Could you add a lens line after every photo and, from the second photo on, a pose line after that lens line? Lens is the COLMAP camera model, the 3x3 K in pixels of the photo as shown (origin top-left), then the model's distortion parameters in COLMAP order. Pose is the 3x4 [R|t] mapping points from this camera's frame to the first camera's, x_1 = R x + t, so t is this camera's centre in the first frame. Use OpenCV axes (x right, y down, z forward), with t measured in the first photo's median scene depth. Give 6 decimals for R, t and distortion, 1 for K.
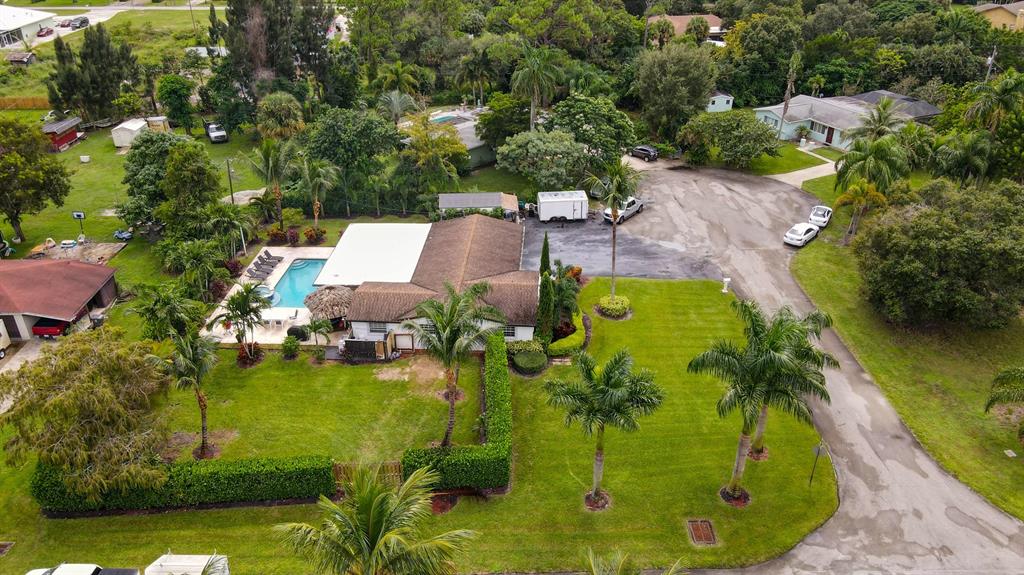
lens RADIAL K [[758.1, 0, 512.0], [0, 758.1, 287.5], [0, 0, 1]] dist [0.001612, -0.001645]
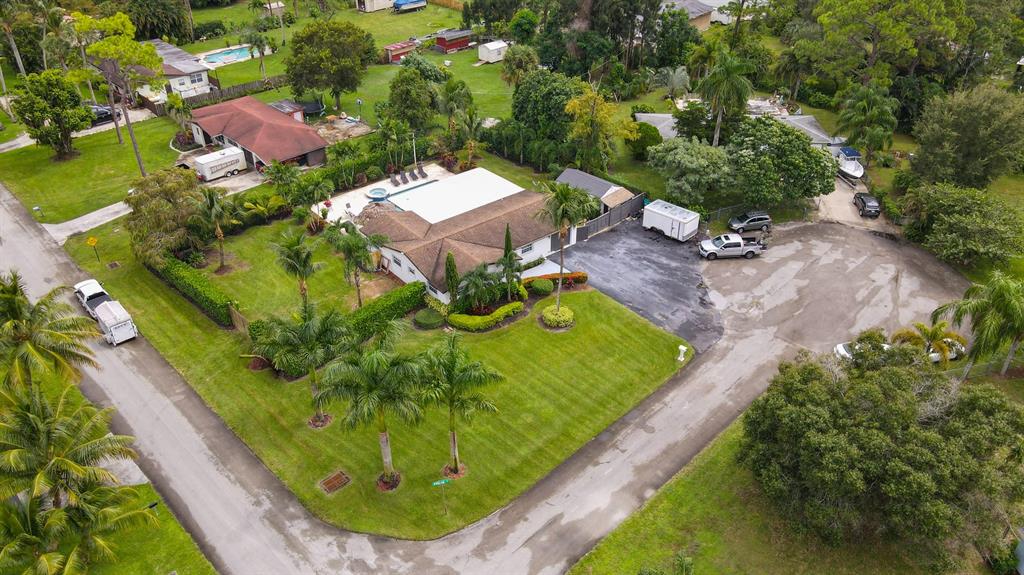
lens RADIAL K [[758.1, 0, 512.0], [0, 758.1, 287.5], [0, 0, 1]] dist [0.001612, -0.001645]
pose [[0.676930, 0.406420, -0.613669, 0.571523], [-0.348118, 0.911372, 0.219579, -0.174920], [0.648522, 0.064989, 0.758417, 0.132715]]
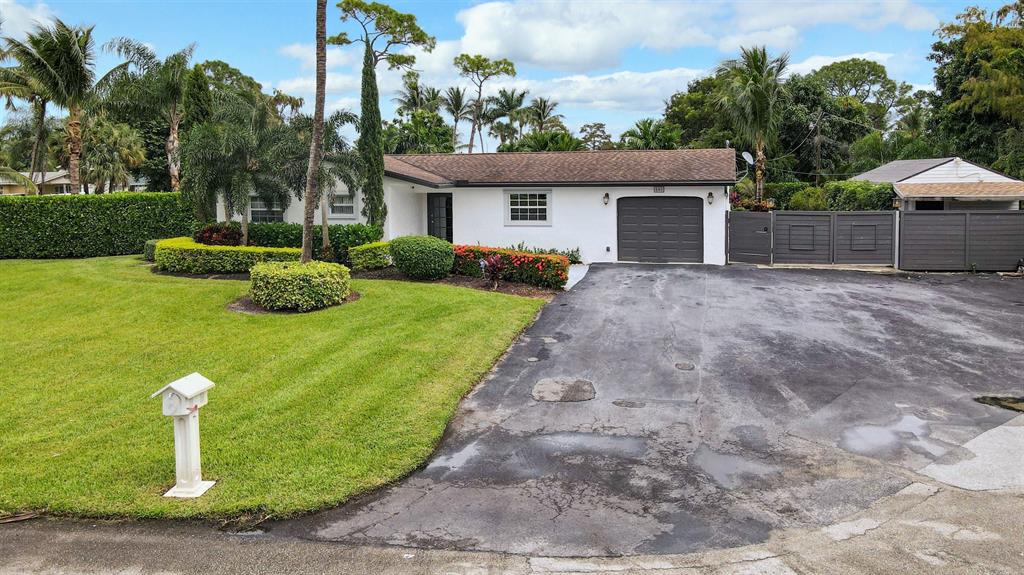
lens RADIAL K [[758.1, 0, 512.0], [0, 758.1, 287.5], [0, 0, 1]] dist [0.001612, -0.001645]
pose [[-0.209819, 0.097739, -0.972843, 0.321031], [-0.482420, 0.855095, 0.189956, -0.052317], [0.850439, 0.509175, -0.132264, 0.892195]]
